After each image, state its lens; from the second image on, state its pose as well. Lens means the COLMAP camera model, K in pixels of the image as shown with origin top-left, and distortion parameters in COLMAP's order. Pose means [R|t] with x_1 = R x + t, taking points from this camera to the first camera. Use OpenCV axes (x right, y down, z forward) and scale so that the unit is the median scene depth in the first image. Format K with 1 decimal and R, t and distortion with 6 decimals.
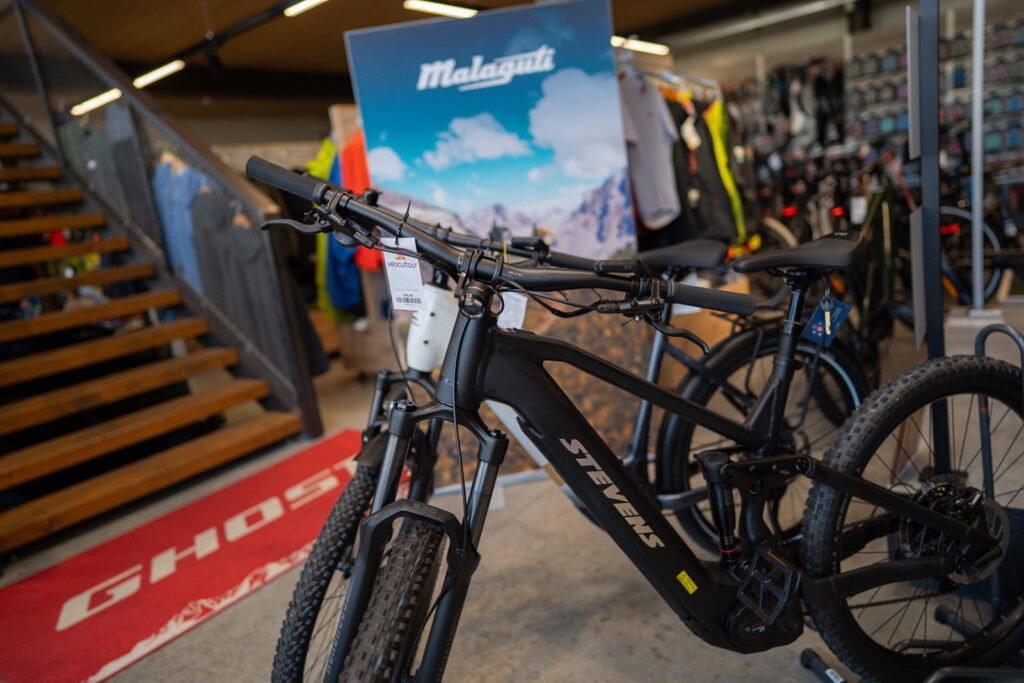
lens RADIAL K [[698.1, 0, 510.7], [0, 698.1, 361.3], [0, 0, 1]] dist [0.007741, 0.004109]
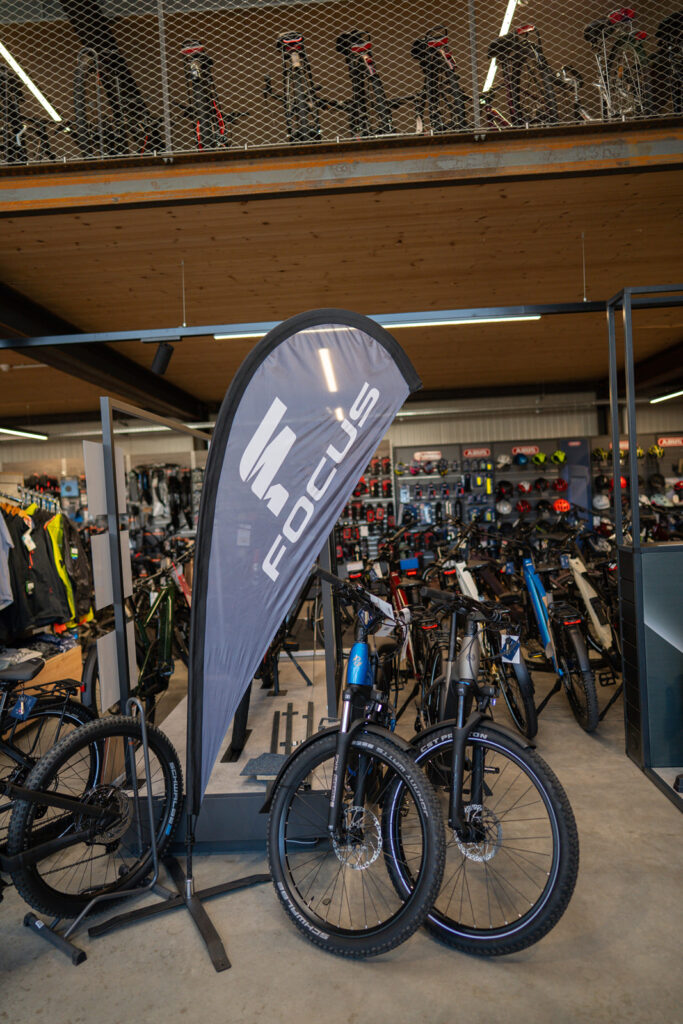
lens RADIAL K [[656.4, 0, 343.3], [0, 656.4, 536.9], [0, 0, 1]] dist [0.059036, 0.001366]
pose [[0.816353, 0.073103, 0.572908, 0.024021], [0.070912, 0.971765, -0.225041, -0.010257], [-0.573183, 0.224339, 0.788120, -0.302859]]
